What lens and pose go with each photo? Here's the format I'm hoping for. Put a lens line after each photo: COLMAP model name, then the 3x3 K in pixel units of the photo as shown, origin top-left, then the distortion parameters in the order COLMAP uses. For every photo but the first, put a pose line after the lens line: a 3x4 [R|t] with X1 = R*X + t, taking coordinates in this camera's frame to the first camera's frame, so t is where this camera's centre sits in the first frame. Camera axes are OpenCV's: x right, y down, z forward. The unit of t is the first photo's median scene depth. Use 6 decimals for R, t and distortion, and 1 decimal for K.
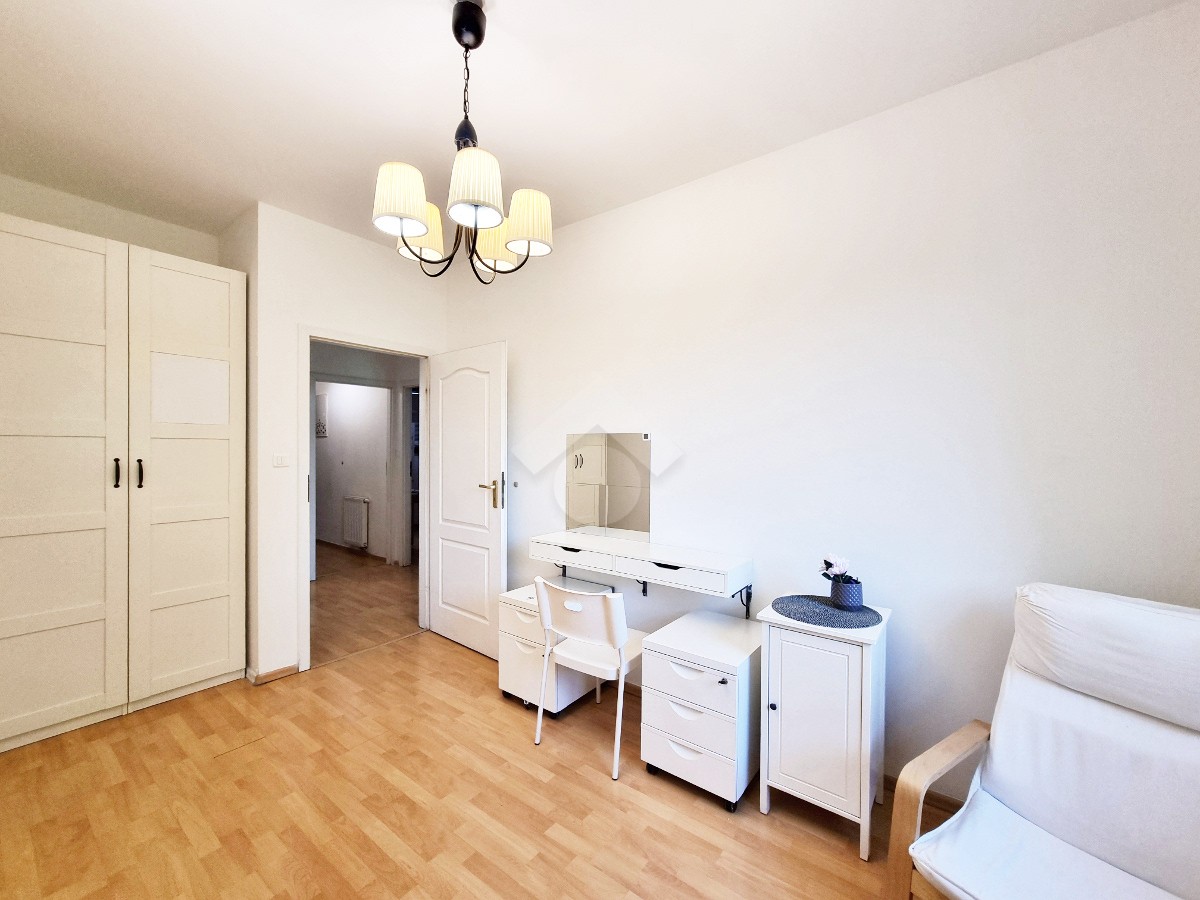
lens RADIAL K [[490.8, 0, 605.5], [0, 490.8, 448.1], [0, 0, 1]] dist [-0.001188, -0.000153]
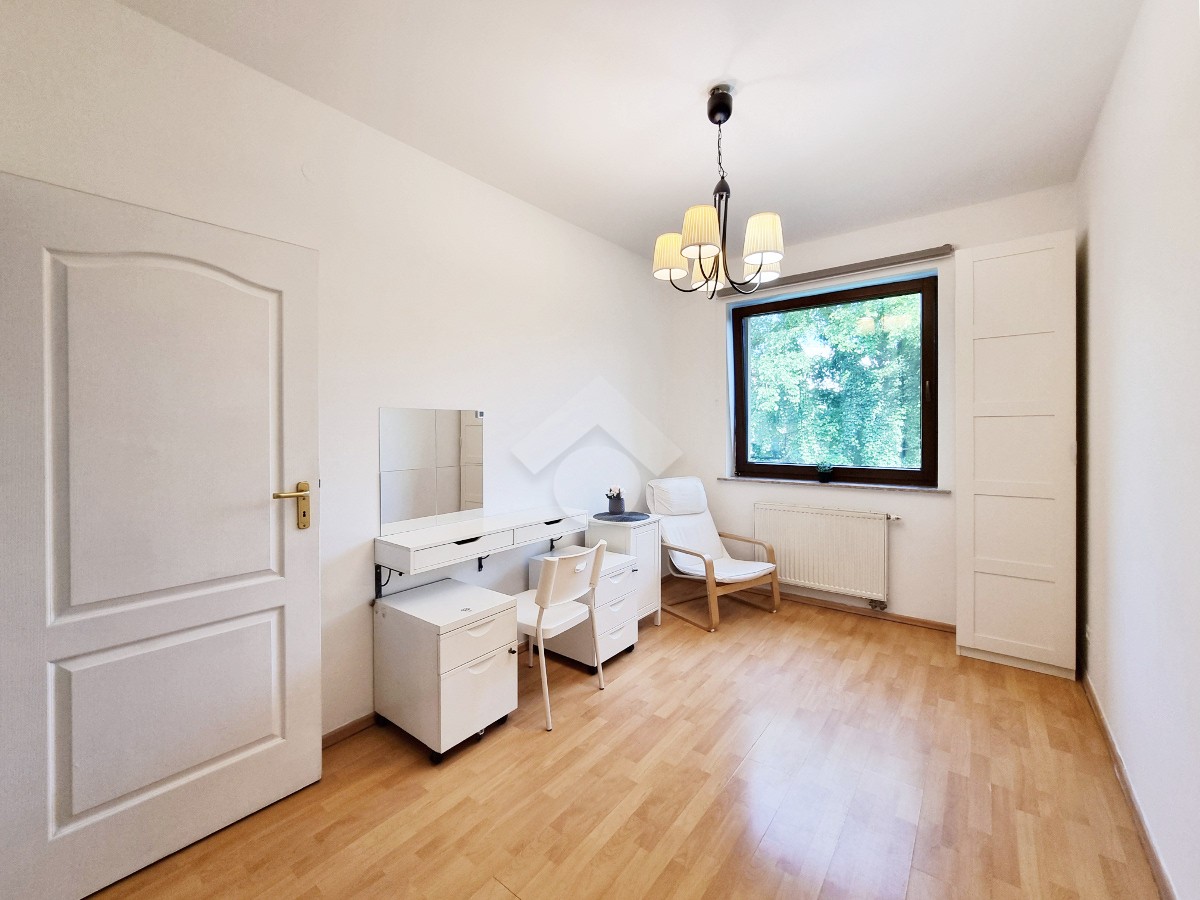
lens RADIAL K [[475.6, 0, 593.8], [0, 475.6, 427.9], [0, 0, 1]] dist [-0.000293, -0.000099]
pose [[0.036119, -0.001980, 0.999346, -0.896143], [0.005088, 0.999985, 0.001798, 0.004719], [-0.999335, 0.005020, 0.036129, 0.731988]]
